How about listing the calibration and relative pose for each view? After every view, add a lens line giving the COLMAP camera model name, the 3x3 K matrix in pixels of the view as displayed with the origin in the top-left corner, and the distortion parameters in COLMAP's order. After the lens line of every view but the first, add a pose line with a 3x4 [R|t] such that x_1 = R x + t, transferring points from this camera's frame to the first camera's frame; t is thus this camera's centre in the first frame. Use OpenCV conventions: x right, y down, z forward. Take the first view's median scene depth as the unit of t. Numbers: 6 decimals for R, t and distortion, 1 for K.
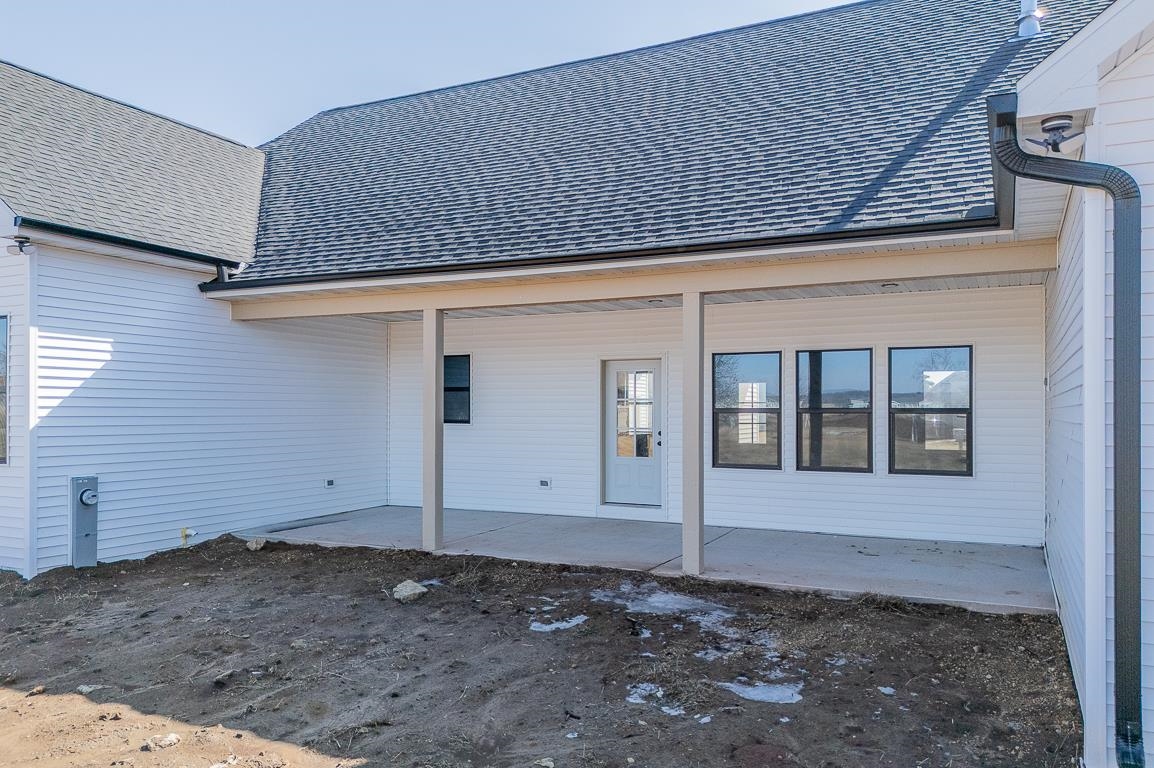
lens RADIAL K [[860.4, 0, 580.9], [0, 860.4, 461.3], [0, 0, 1]] dist [0.045777, -0.023562]
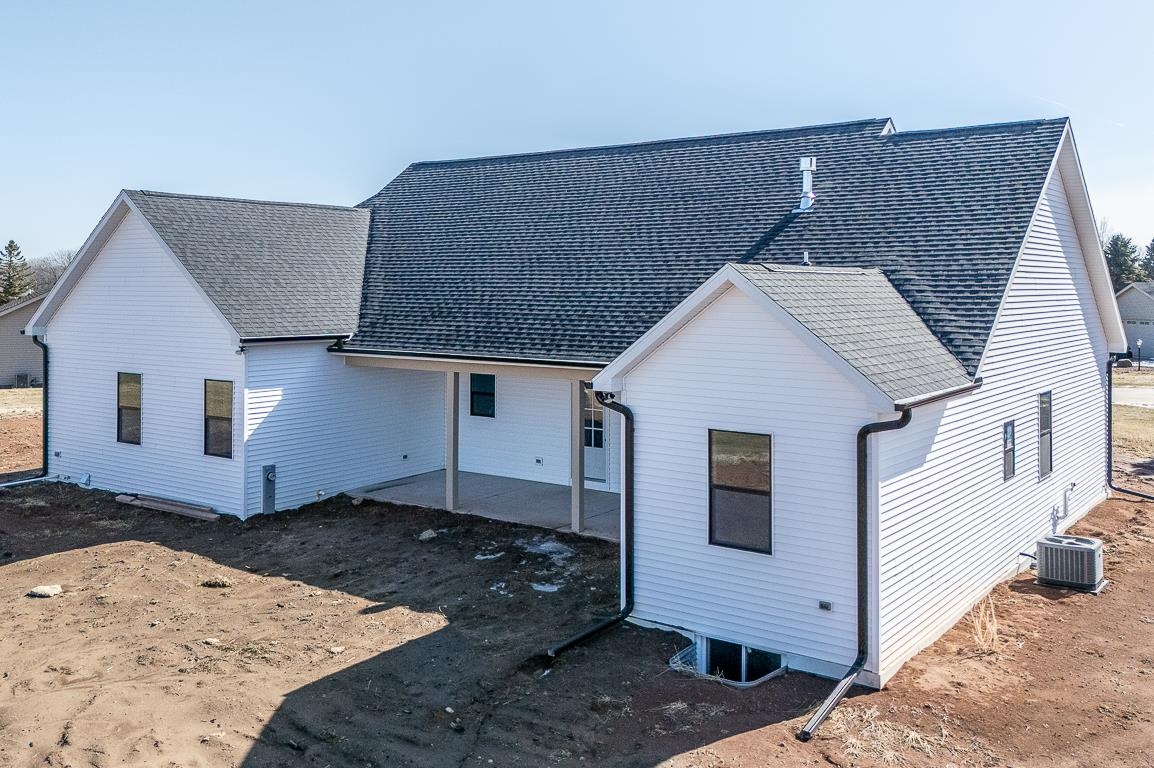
lens RADIAL K [[1017.8, 0, 576.8], [0, 1017.8, 373.8], [0, 0, 1]] dist [0.064830, -0.065146]
pose [[0.985781, 0.011084, -0.167669, 0.458339], [-0.007741, 0.999758, 0.020580, -0.236008], [0.167857, -0.018989, 0.985628, -1.078068]]
